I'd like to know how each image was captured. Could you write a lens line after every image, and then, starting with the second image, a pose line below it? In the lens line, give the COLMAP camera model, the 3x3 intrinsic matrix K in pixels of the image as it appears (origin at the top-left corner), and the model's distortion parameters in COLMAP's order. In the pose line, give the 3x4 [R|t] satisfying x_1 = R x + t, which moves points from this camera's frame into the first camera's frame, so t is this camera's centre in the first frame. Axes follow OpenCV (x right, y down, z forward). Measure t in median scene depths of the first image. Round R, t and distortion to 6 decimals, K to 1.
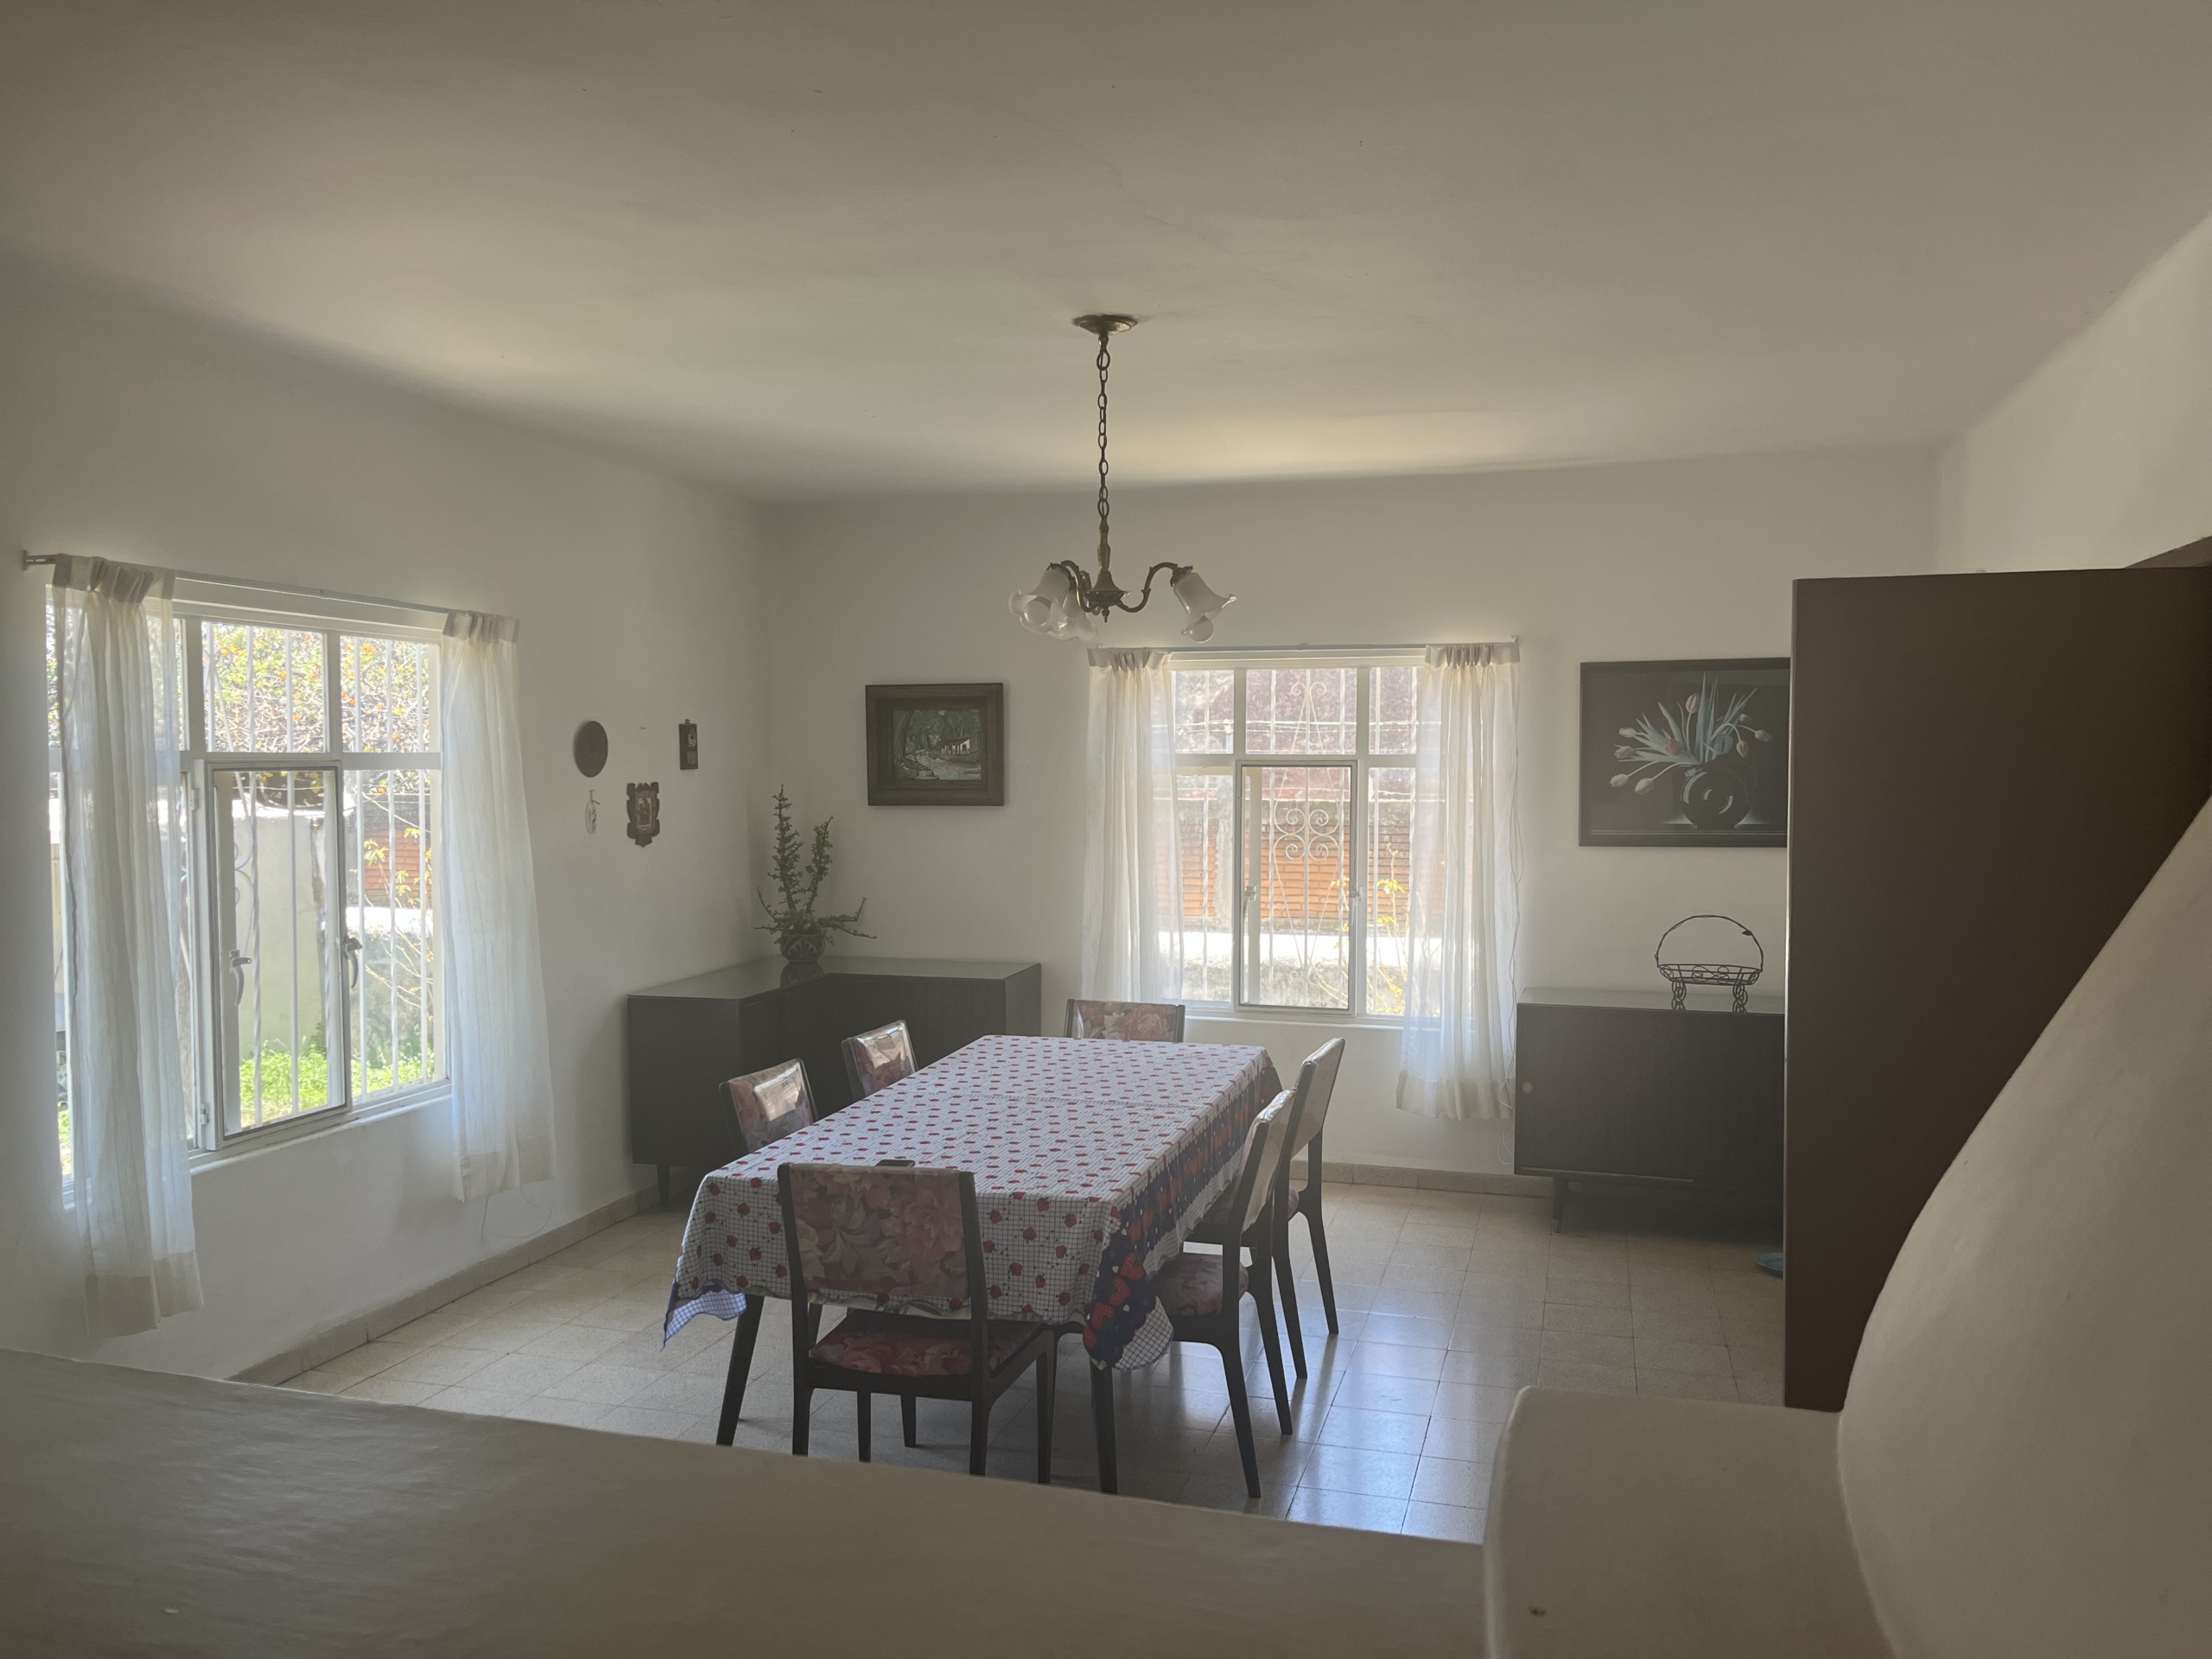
lens RADIAL K [[1679.5, 0, 1106.0], [0, 1679.5, 829.5], [0, 0, 1]] dist [-0.000519, -0.000763]
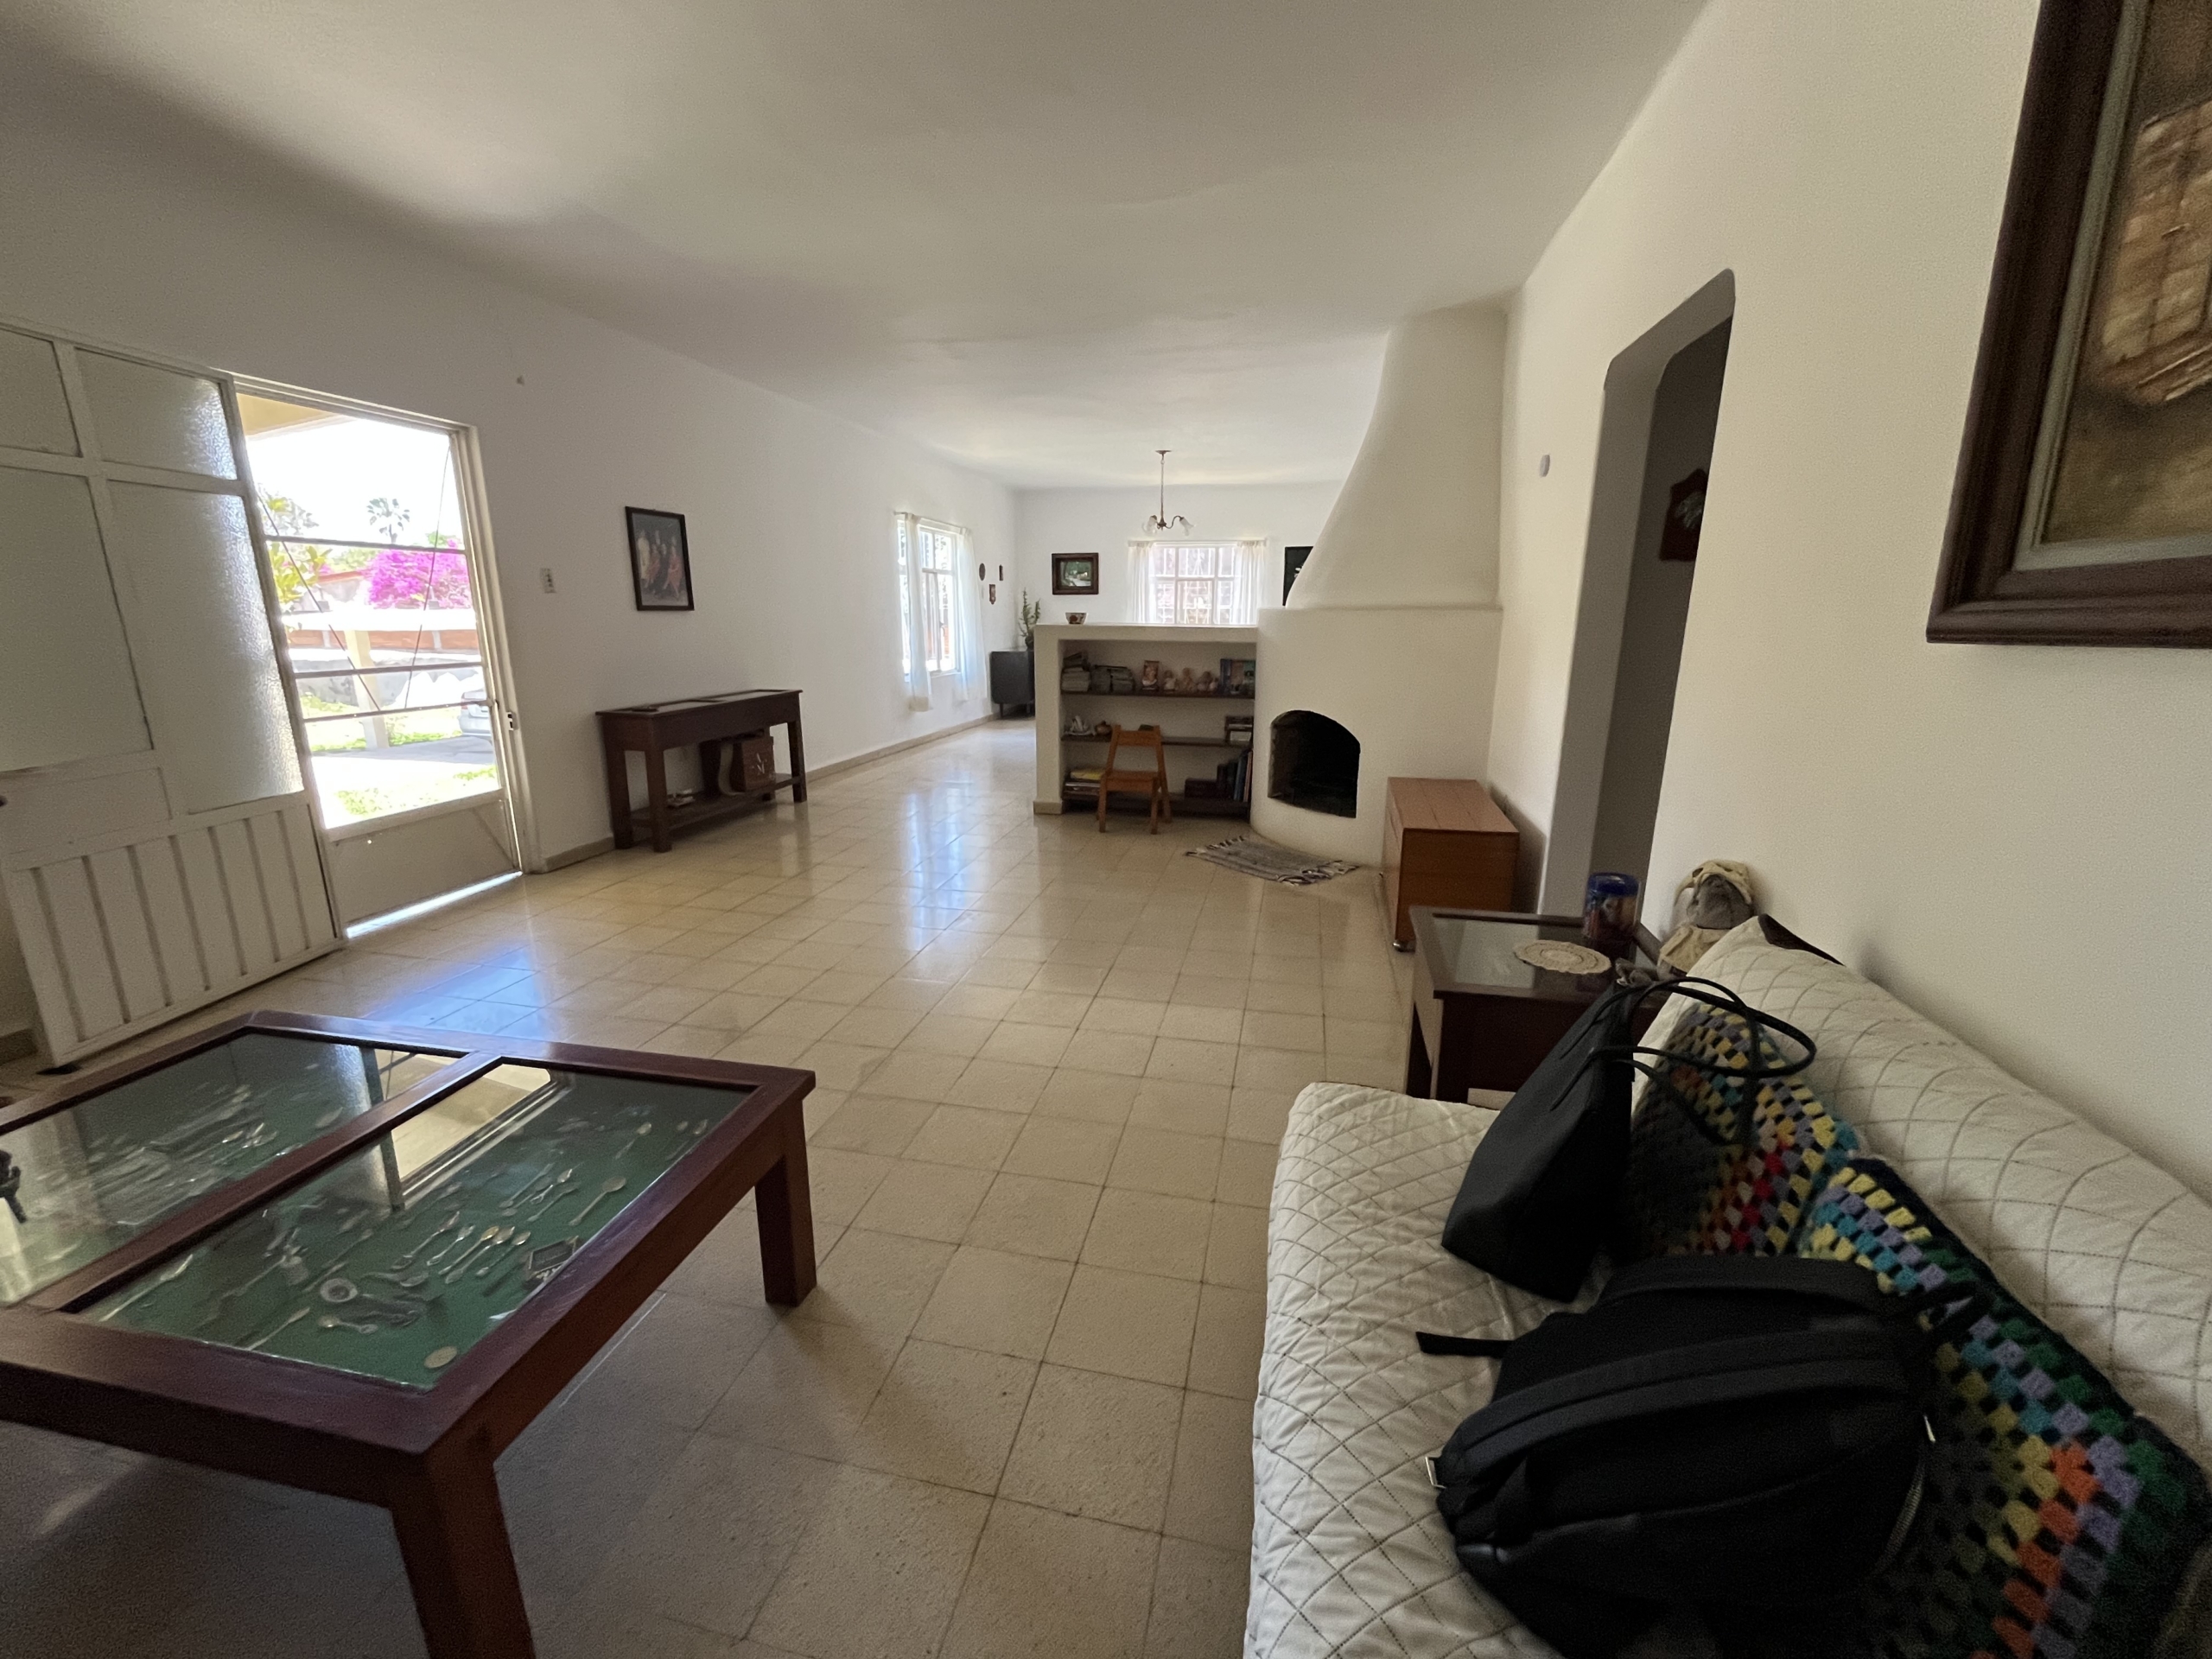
lens RADIAL K [[902.0, 0, 1106.0], [0, 902.0, 829.5], [0, 0, 1]] dist [-0.000476, 0.000058]
pose [[0.997706, -0.013493, 0.066339, -0.163642], [0.000429, 0.981178, 0.193103, 0.088959], [-0.067696, -0.192632, 0.978933, -0.696521]]
